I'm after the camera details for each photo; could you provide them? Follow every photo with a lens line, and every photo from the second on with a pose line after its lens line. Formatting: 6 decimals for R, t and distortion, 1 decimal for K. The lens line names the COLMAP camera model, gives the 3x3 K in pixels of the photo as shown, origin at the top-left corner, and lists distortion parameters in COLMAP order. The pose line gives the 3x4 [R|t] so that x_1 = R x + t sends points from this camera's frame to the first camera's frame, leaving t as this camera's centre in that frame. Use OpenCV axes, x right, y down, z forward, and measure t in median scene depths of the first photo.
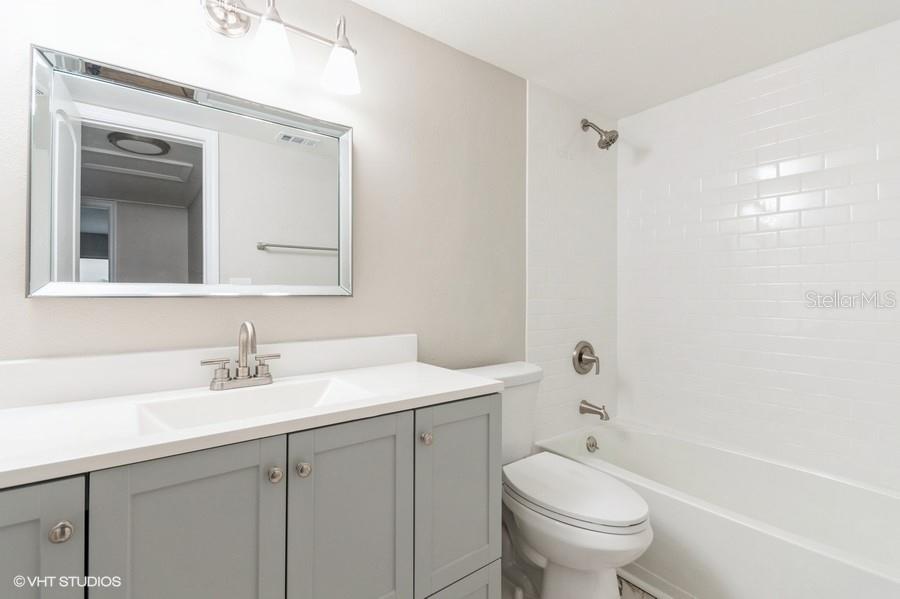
lens RADIAL K [[415.0, 0, 446.5], [0, 415.0, 295.1], [0, 0, 1]] dist [0.005266, -0.001939]
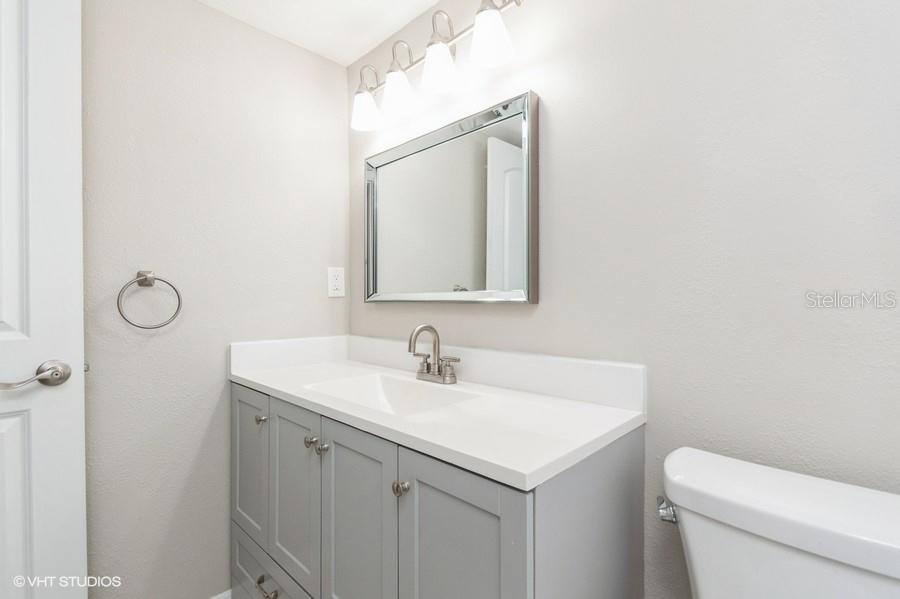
lens RADIAL K [[415.0, 0, 447.6], [0, 415.0, 301.3], [0, 0, 1]] dist [0.005266, -0.001939]
pose [[0.146732, 0.000453, -0.989176, 0.645872], [-0.001801, 0.999998, 0.000190, 0.002139], [0.989175, 0.001753, 0.146732, 0.875659]]
